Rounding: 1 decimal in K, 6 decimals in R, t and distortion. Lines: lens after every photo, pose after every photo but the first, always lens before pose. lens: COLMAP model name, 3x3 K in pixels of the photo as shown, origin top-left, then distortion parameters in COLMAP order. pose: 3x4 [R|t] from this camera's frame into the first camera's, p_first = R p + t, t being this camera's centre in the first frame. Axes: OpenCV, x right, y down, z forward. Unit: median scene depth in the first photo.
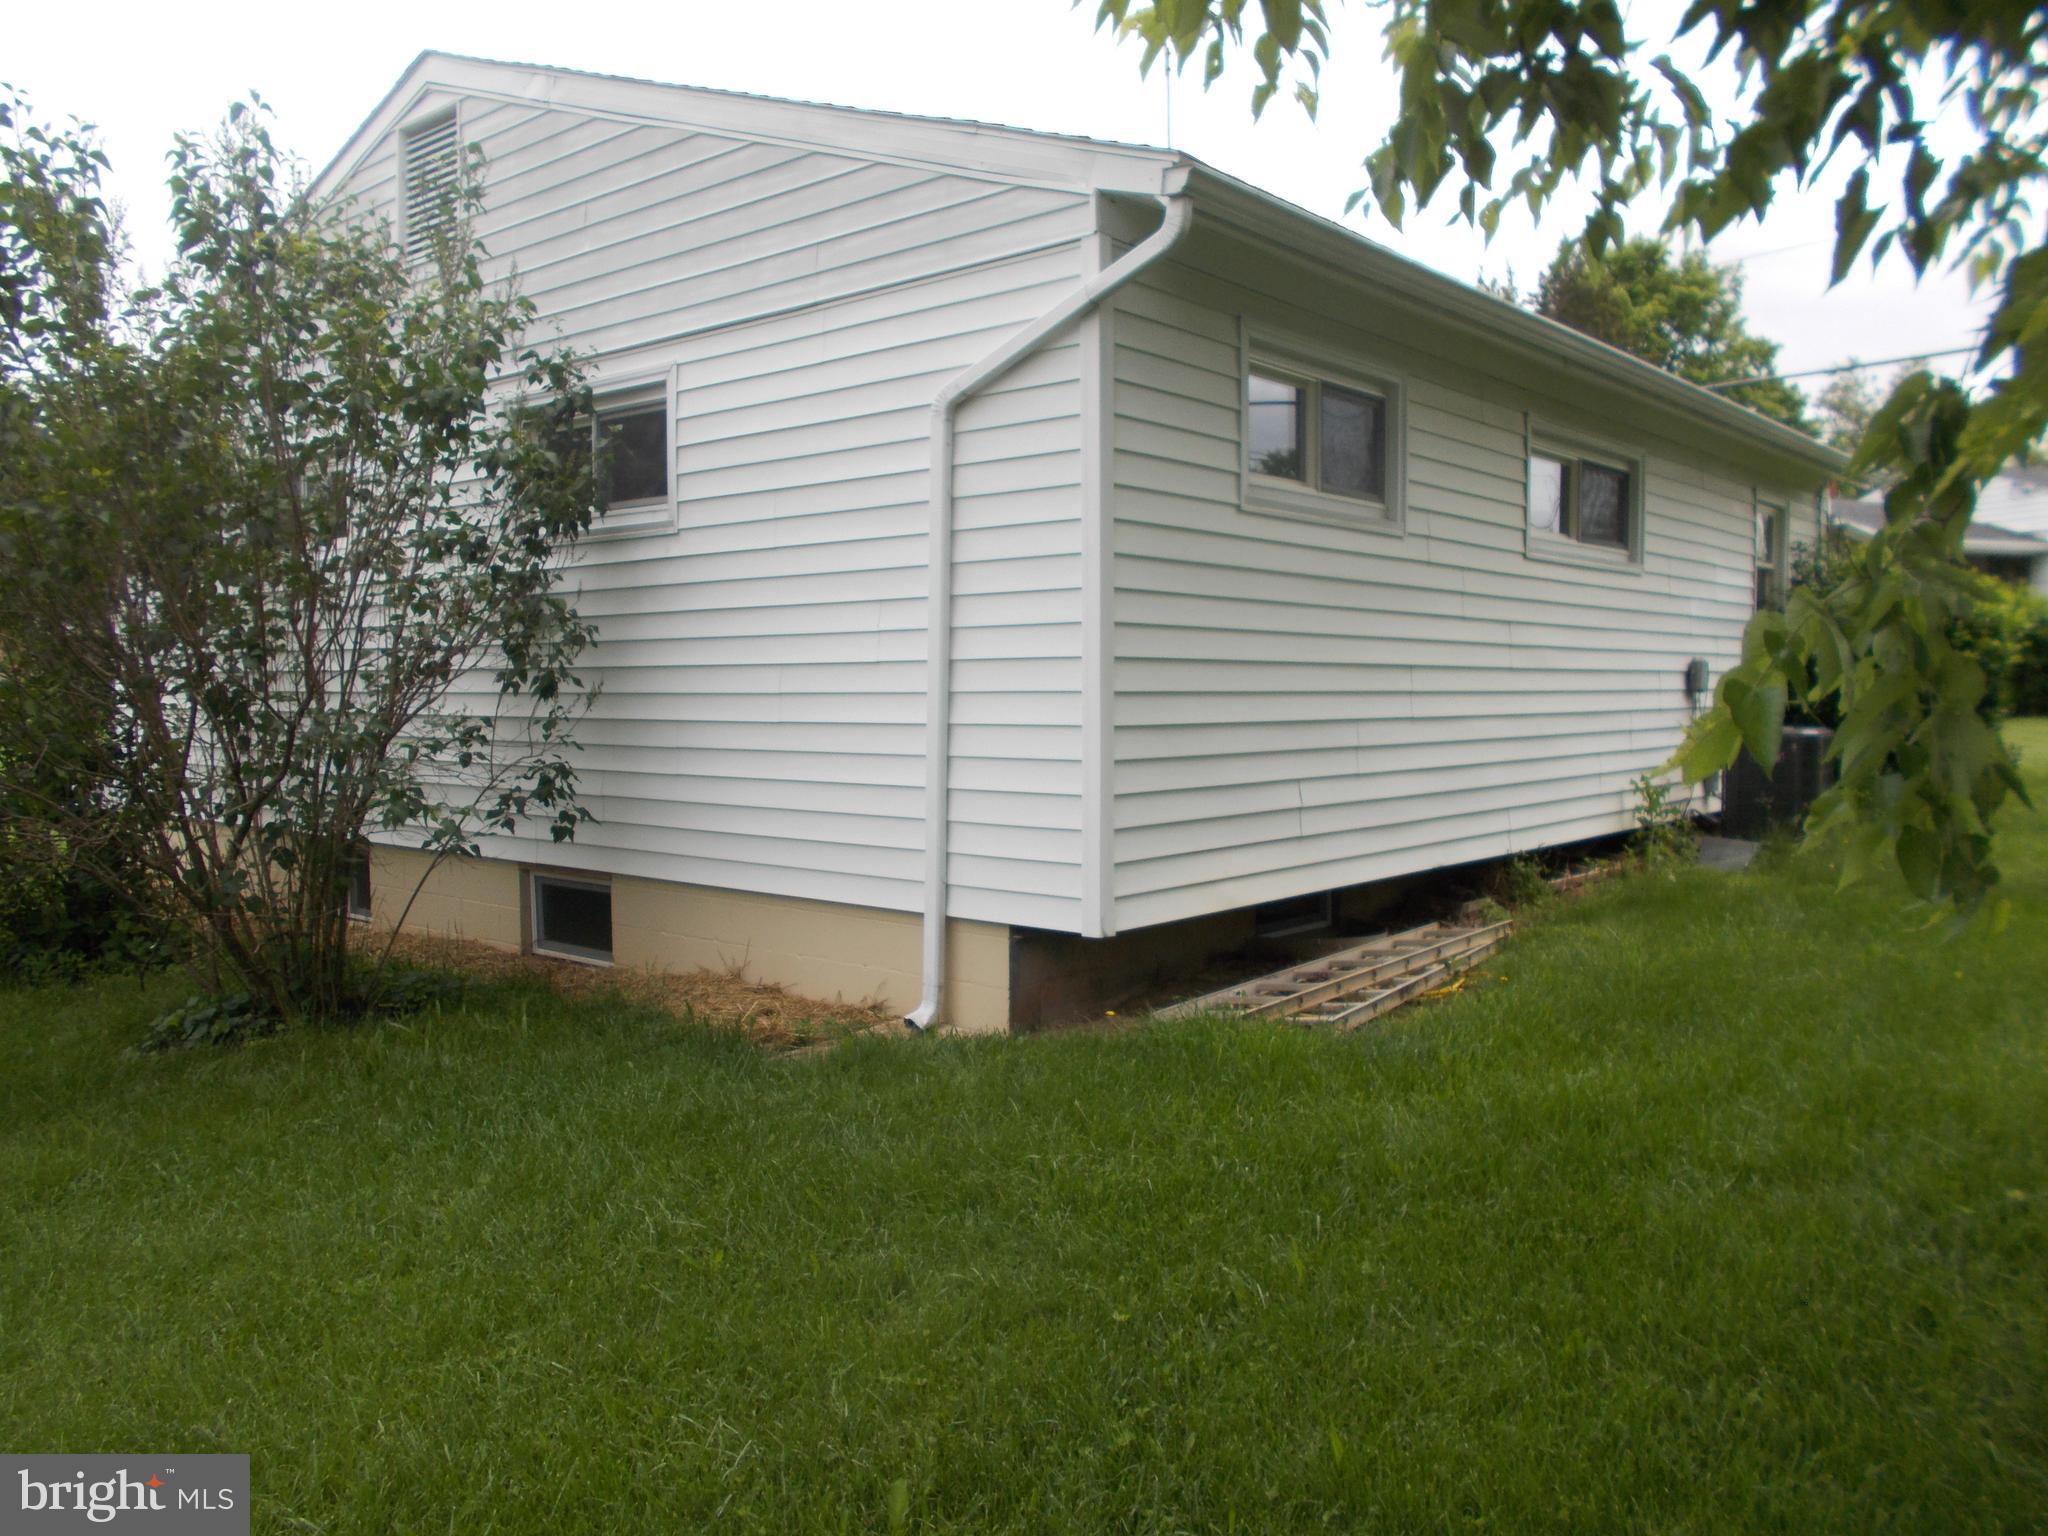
lens RADIAL K [[1561.9, 0, 1004.2], [0, 1561.9, 768.0], [0, 0, 1]] dist [-0.010624, 0.007015]
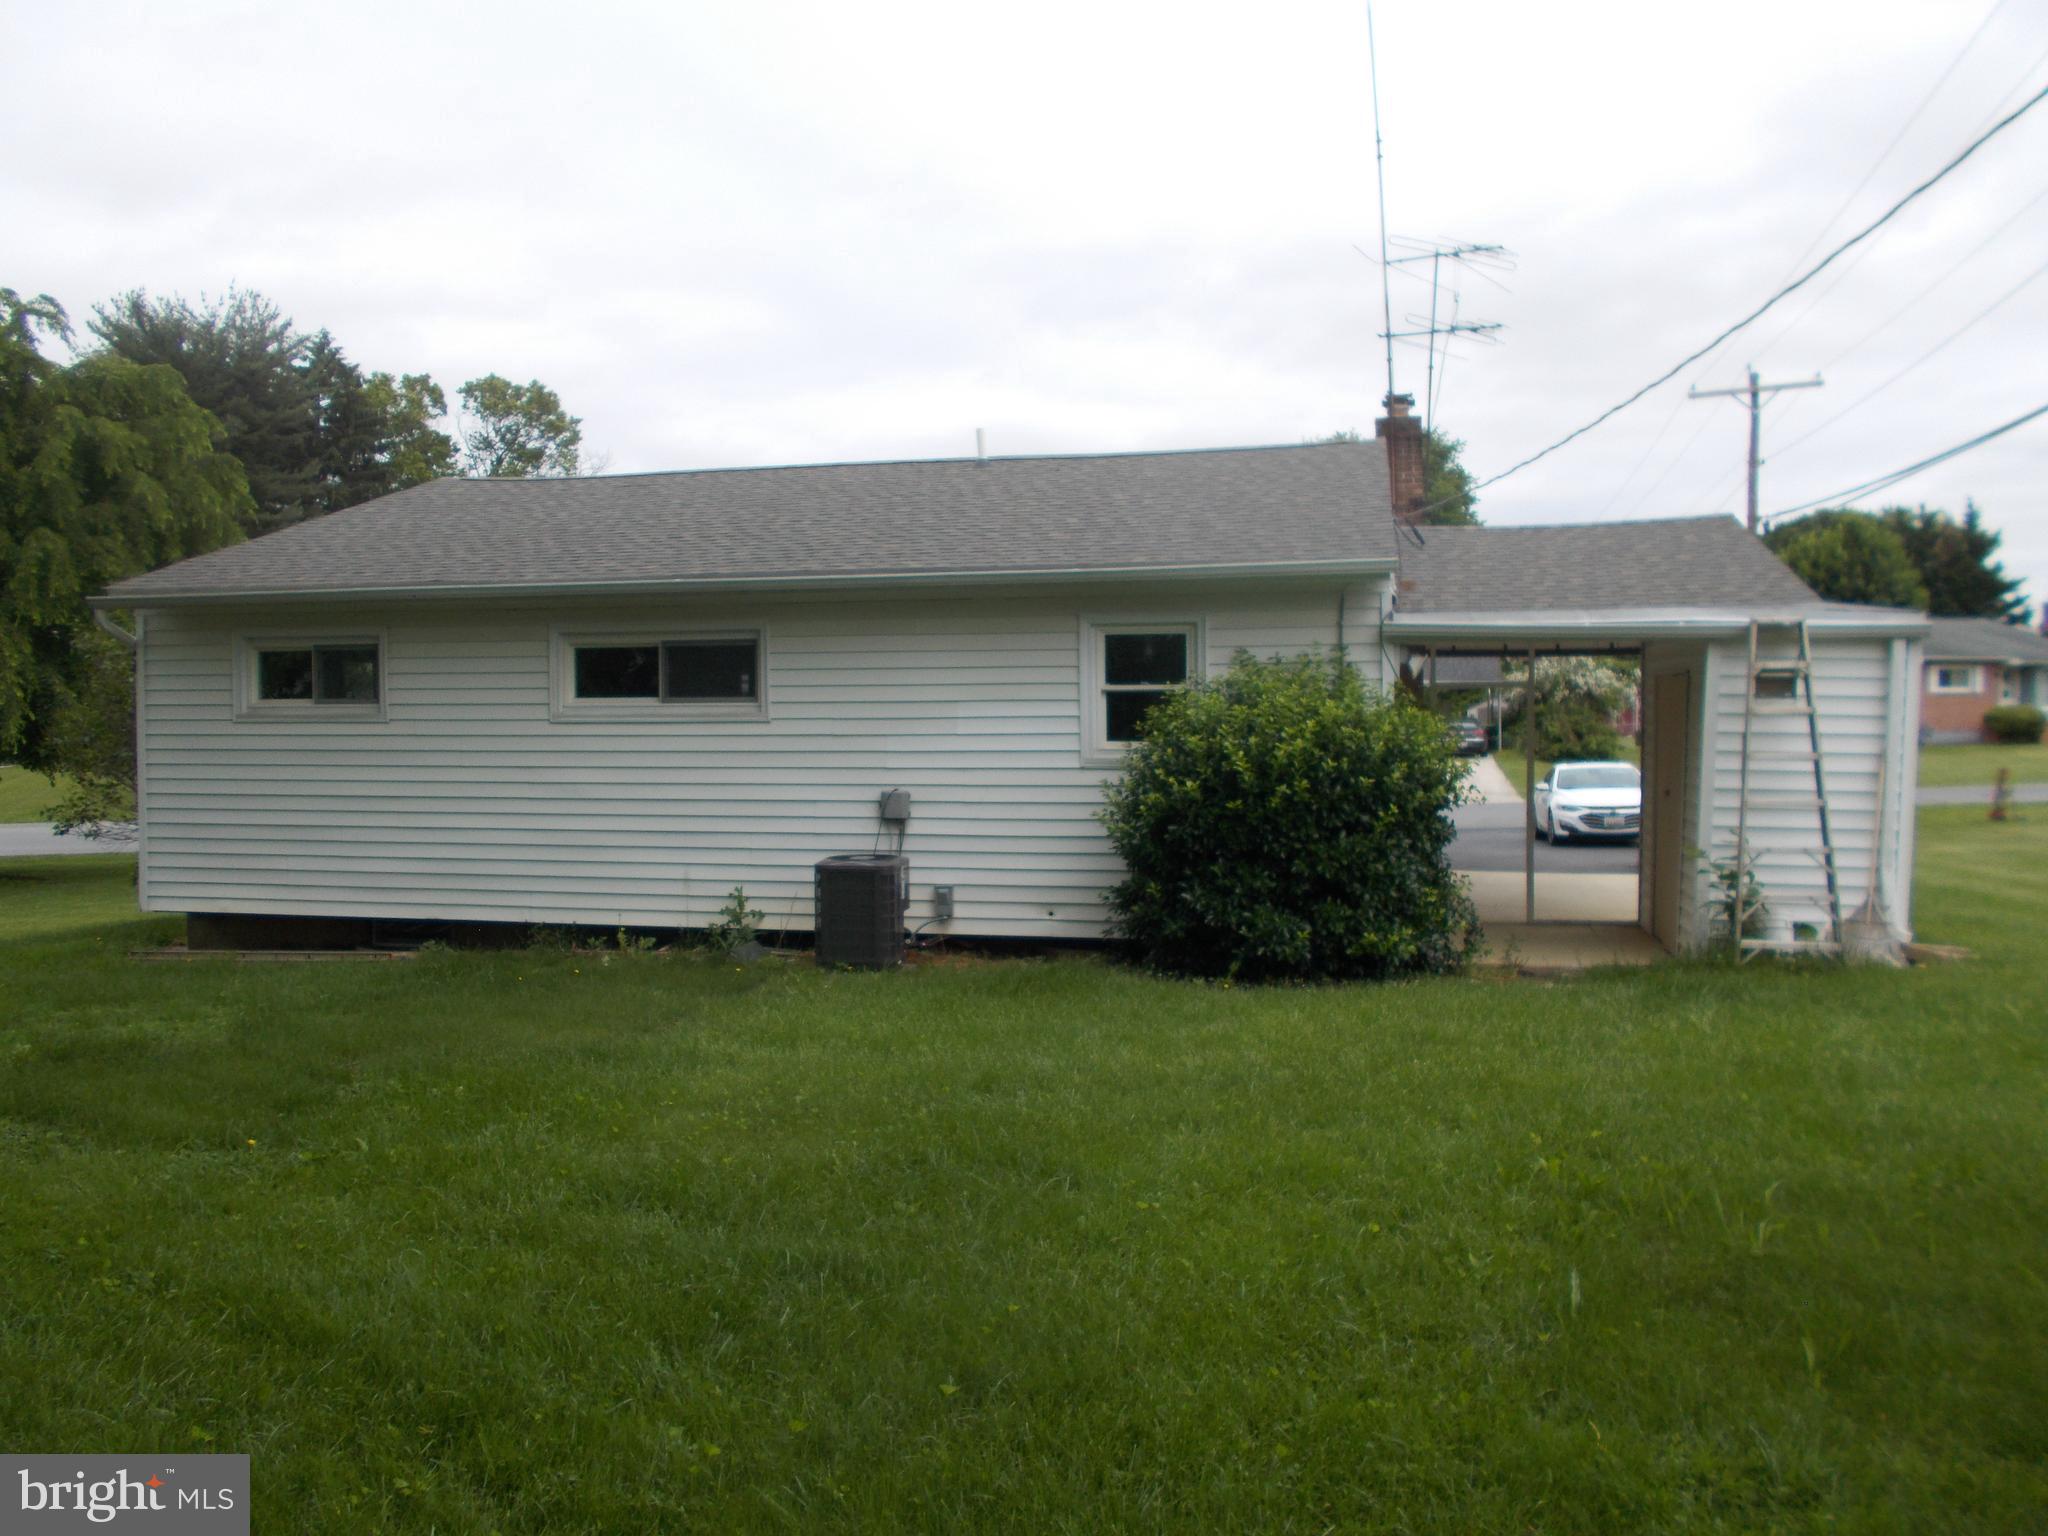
lens RADIAL K [[1561.9, 0, 1004.2], [0, 1561.9, 768.0], [0, 0, 1]] dist [-0.010624, 0.007015]
pose [[0.428987, 0.051117, -0.901863, 1.827035], [-0.035519, 0.998580, 0.039704, -0.164658], [0.902612, 0.015000, 0.430194, 0.761967]]
